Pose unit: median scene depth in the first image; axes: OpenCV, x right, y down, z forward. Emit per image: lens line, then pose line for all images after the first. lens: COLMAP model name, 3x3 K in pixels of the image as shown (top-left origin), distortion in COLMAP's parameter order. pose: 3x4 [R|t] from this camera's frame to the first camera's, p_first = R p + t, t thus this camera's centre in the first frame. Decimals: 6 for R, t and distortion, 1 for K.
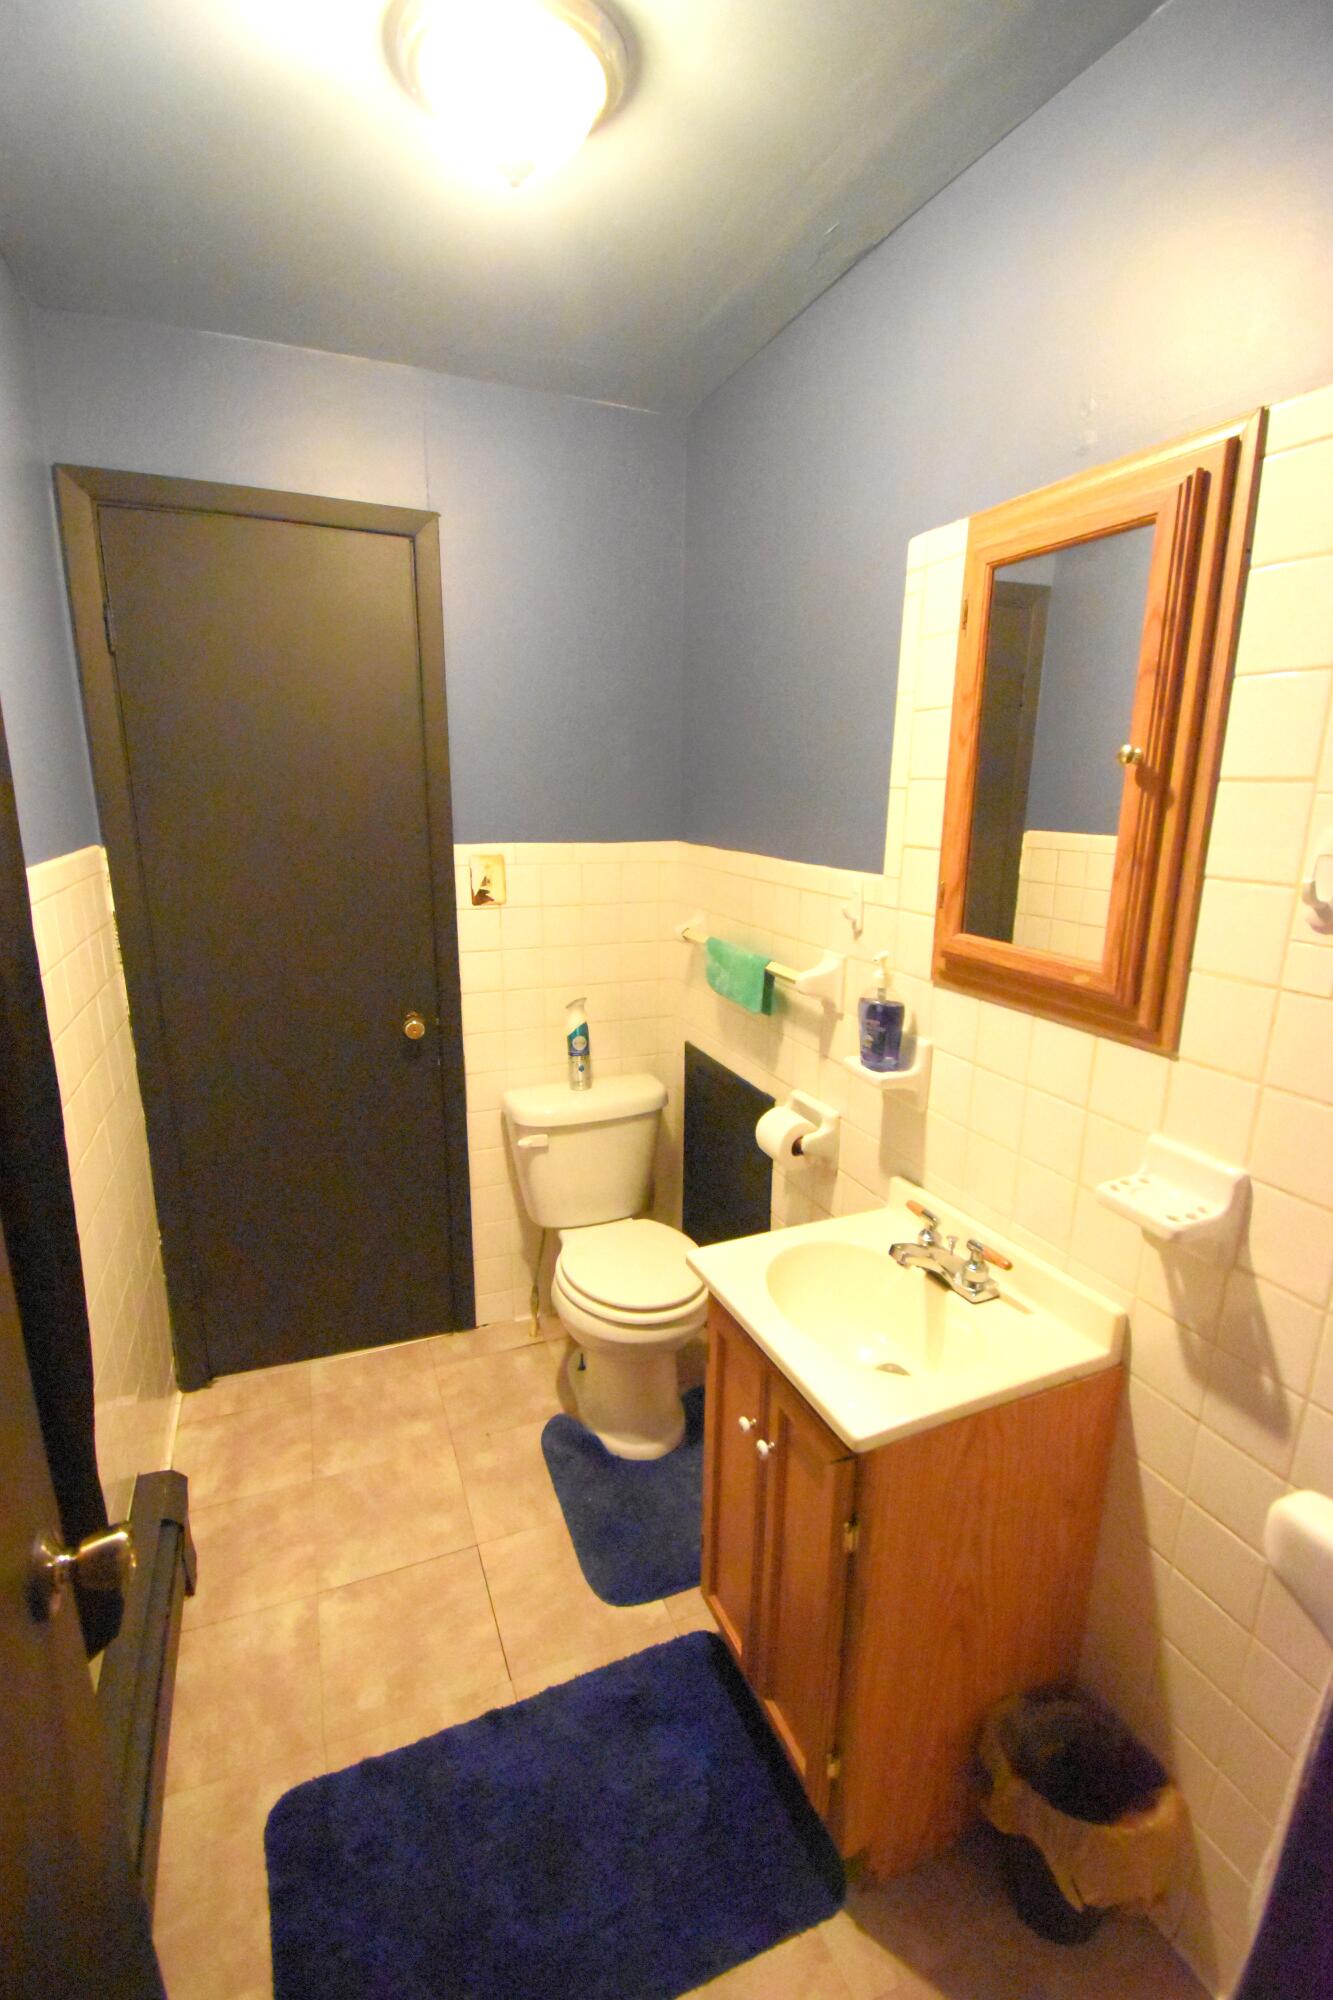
lens RADIAL K [[878.7, 0, 679.0], [0, 878.7, 997.1], [0, 0, 1]] dist [-0.035511, -0.000198]
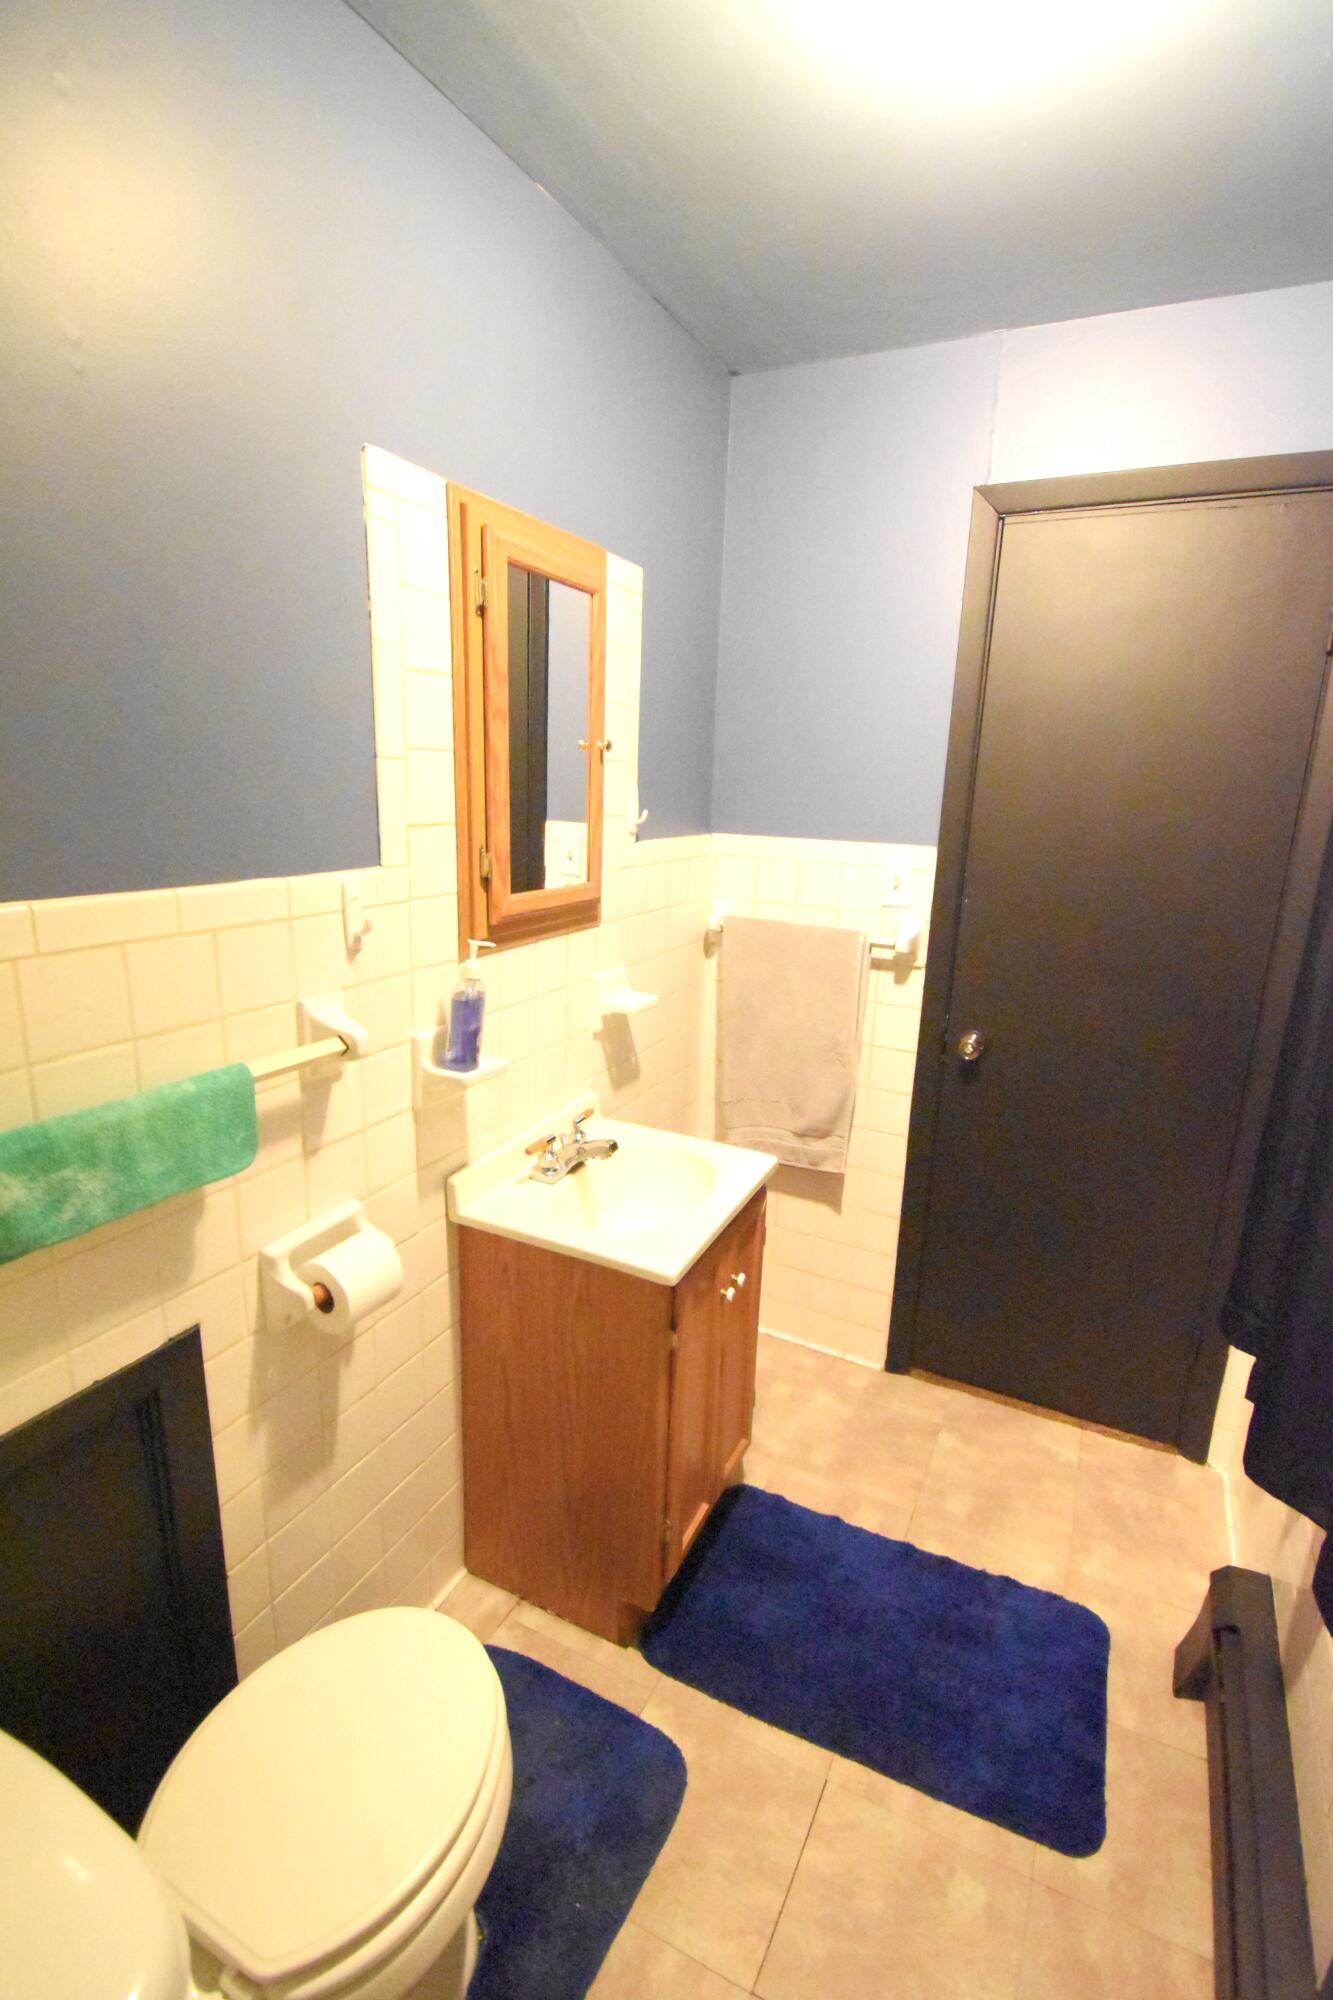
lens RADIAL K [[878.7, 0, 679.0], [0, 878.7, 997.1], [0, 0, 1]] dist [-0.035511, -0.000198]
pose [[-0.643959, -0.214505, 0.734374, -0.641279], [0.139396, 0.910925, 0.388309, -0.349017], [-0.752254, 0.352424, -0.556697, 1.476594]]
